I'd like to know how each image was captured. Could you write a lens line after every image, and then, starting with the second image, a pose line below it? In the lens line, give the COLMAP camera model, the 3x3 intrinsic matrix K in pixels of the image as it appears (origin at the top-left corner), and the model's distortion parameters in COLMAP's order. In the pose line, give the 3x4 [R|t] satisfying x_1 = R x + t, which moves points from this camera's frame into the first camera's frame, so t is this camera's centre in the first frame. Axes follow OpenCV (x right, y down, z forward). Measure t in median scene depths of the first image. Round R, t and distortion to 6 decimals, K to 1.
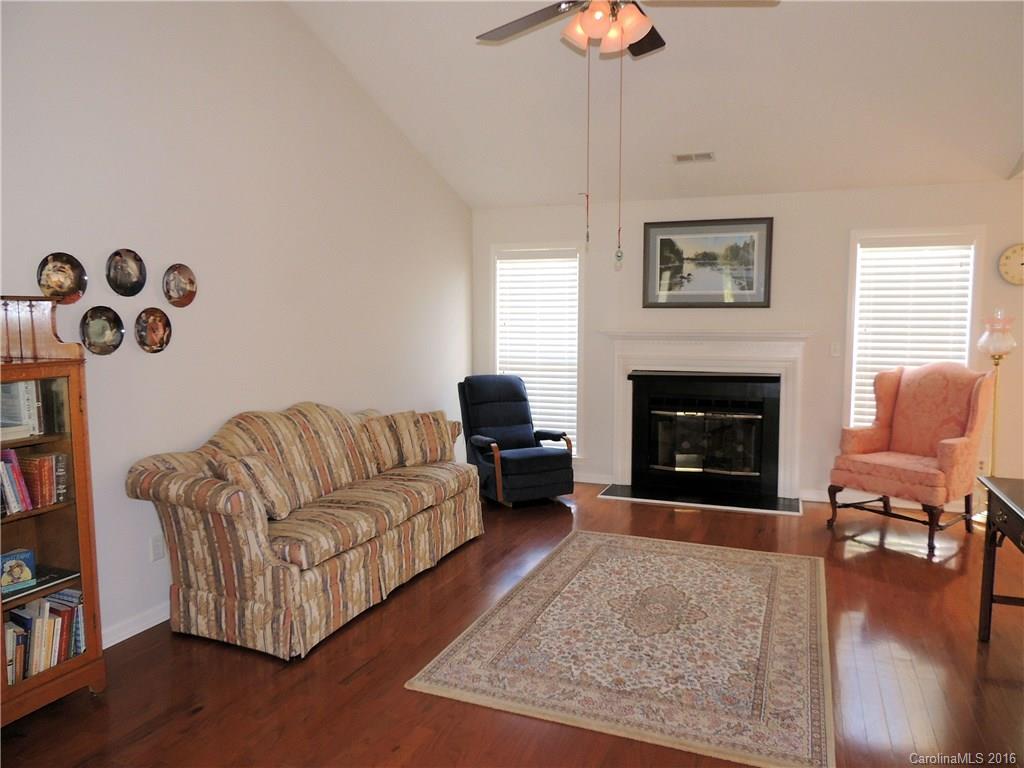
lens RADIAL K [[728.2, 0, 510.6], [0, 728.2, 384.2], [0, 0, 1]] dist [-0.012541, -0.000674]
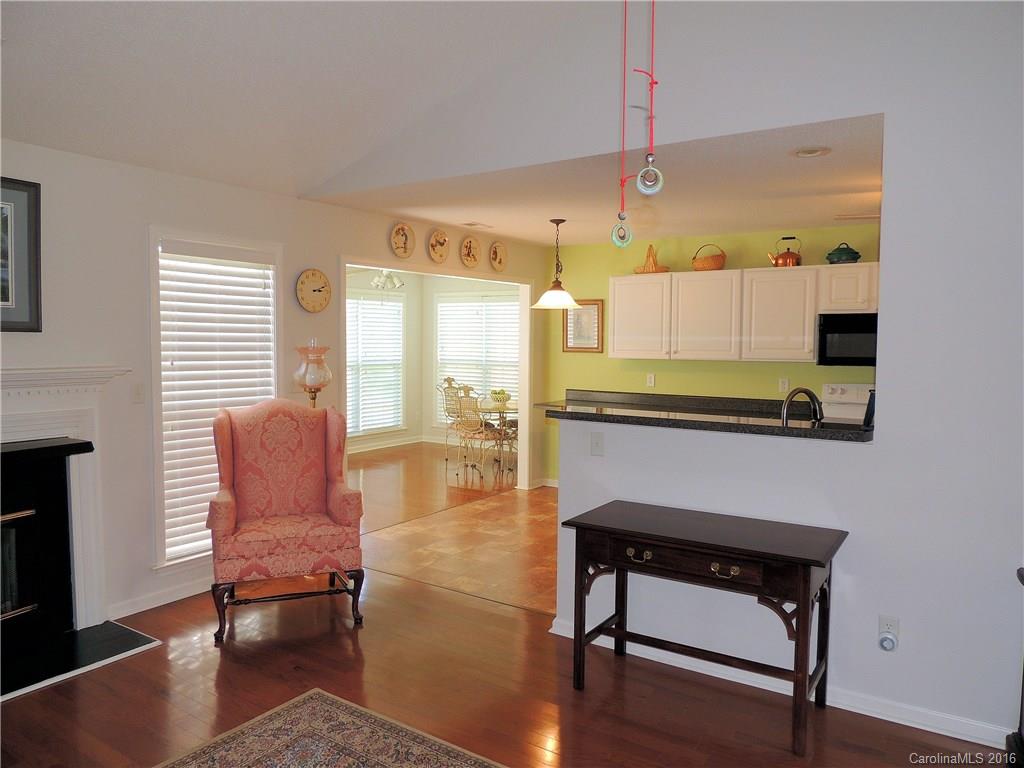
lens RADIAL K [[728.2, 0, 509.2], [0, 728.2, 385.8], [0, 0, 1]] dist [-0.012541, -0.000674]
pose [[0.204793, -0.055824, 0.977212, -0.175375], [0.083538, 0.995726, 0.039375, -0.056436], [-0.975234, 0.073571, 0.208581, 0.544500]]
